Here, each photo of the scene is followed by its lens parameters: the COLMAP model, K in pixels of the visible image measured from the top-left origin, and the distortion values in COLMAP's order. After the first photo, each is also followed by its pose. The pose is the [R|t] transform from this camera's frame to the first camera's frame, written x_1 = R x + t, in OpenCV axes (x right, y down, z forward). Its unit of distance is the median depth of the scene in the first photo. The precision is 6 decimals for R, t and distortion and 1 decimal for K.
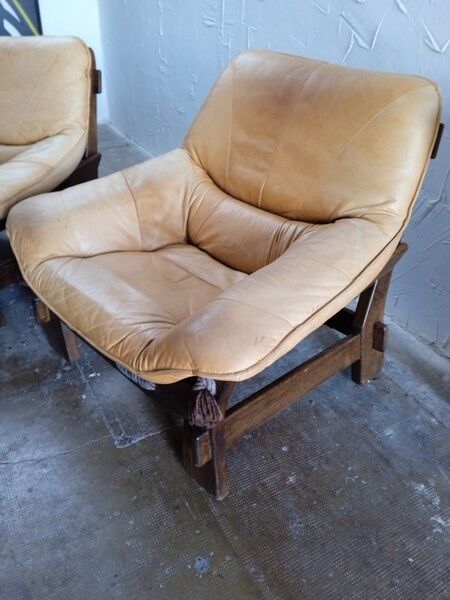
lens RADIAL K [[511.1, 0, 221.4], [0, 511.1, 298.1], [0, 0, 1]] dist [0.113816, -0.199013]
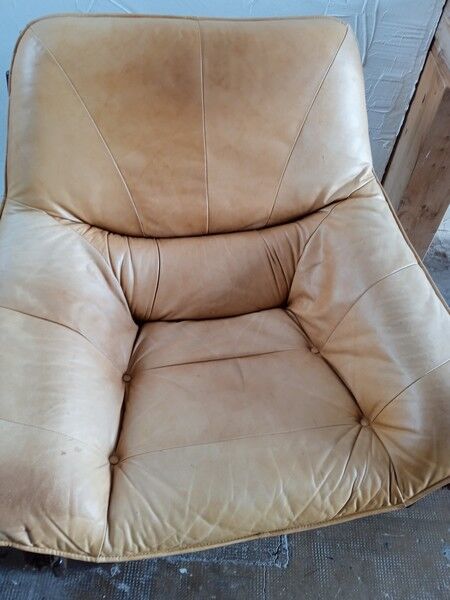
lens RADIAL K [[495.5, 0, 225.0], [0, 495.5, 300.0], [0, 0, 1]] dist [0.097061, -0.166622]
pose [[0.528680, -0.625567, 0.573728, -0.422954], [0.403165, 0.779865, 0.478820, -0.464140], [-0.746964, -0.021836, 0.664506, 0.487033]]
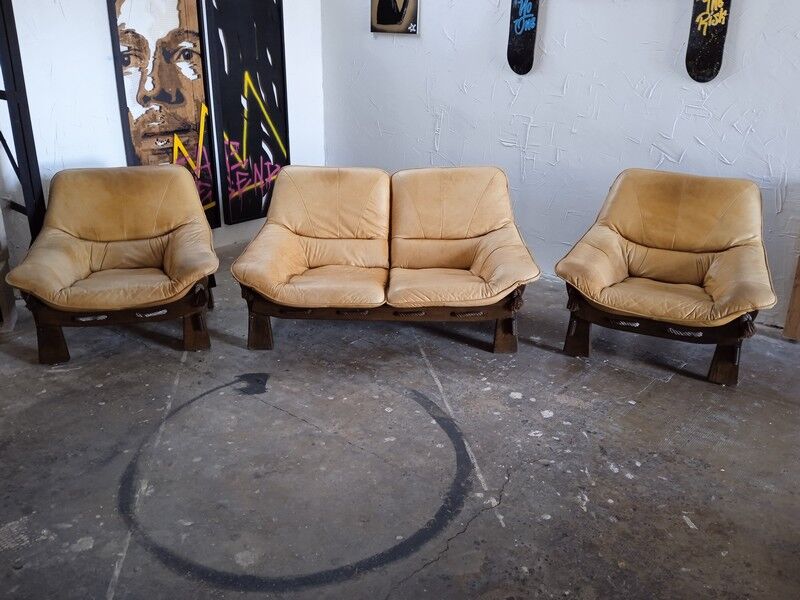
lens RADIAL K [[659.8, 0, 400.0], [0, 659.8, 300.0], [0, 0, 1]] dist [0.110991, -0.174834]
pose [[0.930771, -0.136525, 0.339154, -1.695613], [0.194666, 0.970293, -0.143652, 0.150936], [-0.309467, 0.199729, 0.929698, -0.891861]]
